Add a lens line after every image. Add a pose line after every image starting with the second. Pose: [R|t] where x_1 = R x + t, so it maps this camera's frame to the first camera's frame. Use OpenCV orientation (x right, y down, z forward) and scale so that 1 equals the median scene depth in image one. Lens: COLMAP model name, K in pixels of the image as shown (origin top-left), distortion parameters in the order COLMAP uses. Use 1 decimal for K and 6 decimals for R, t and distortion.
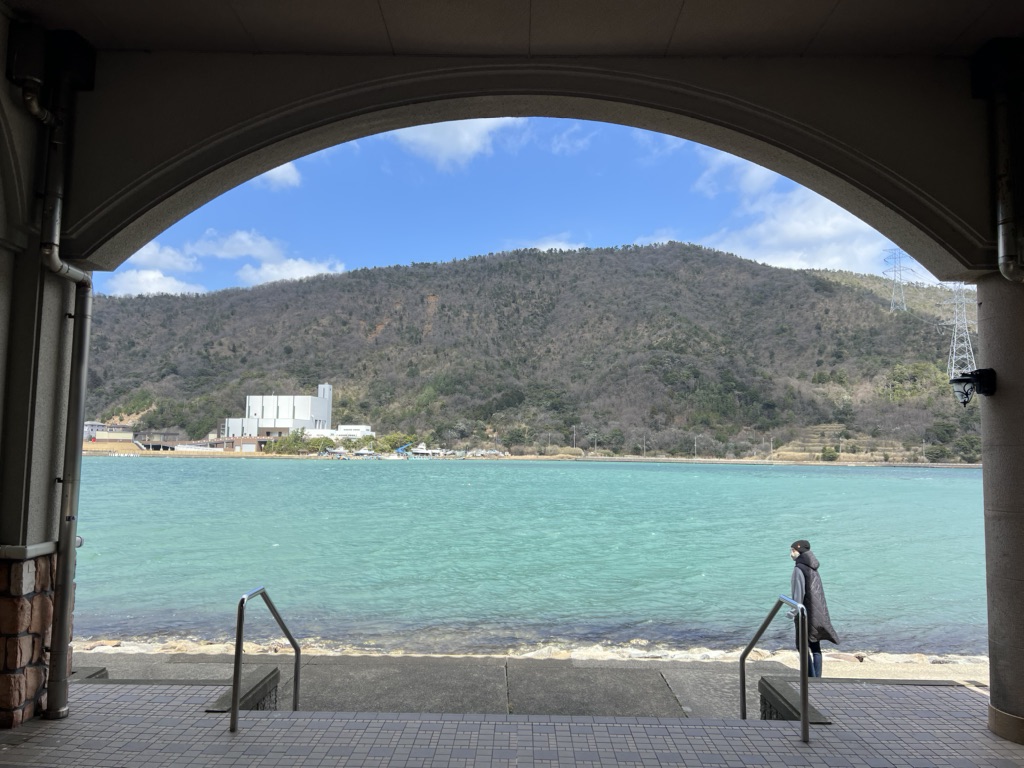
lens RADIAL K [[759.9, 0, 520.3], [0, 759.9, 394.1], [0, 0, 1]] dist [0.077116, -0.053040]
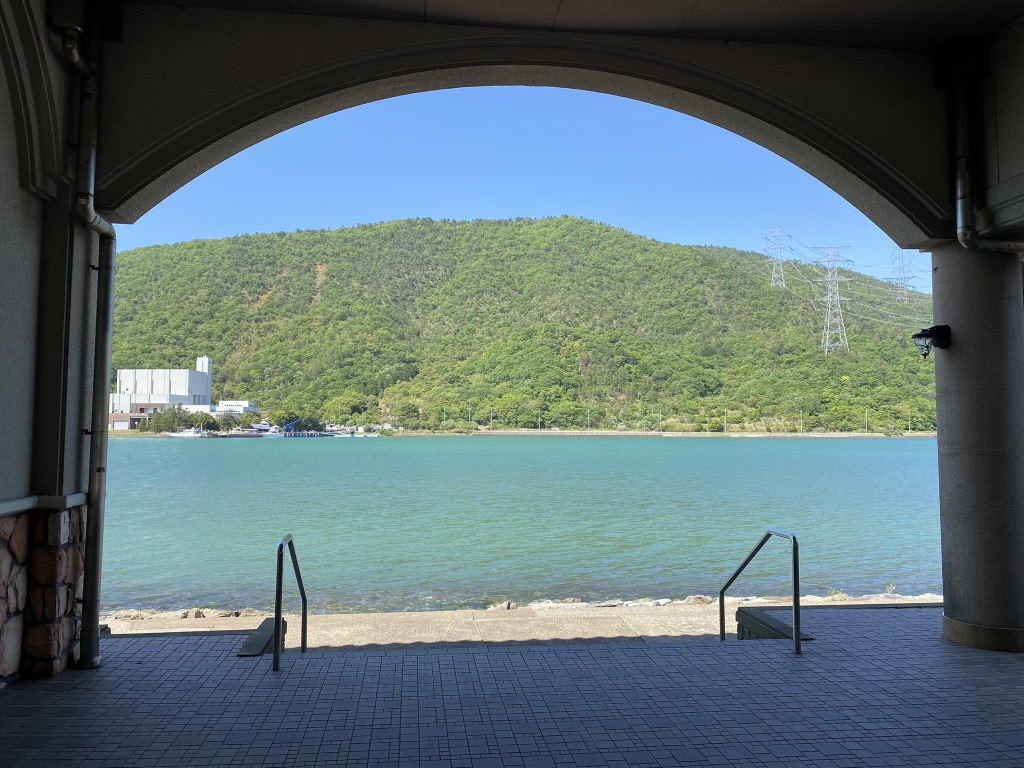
lens RADIAL K [[778.4, 0, 510.3], [0, 778.4, 377.3], [0, 0, 1]] dist [0.049012, -0.005254]
pose [[0.991663, -0.003168, 0.128819, -0.185687], [0.001668, 0.999930, 0.011750, 0.029718], [-0.128847, -0.011437, 0.991598, -0.077251]]
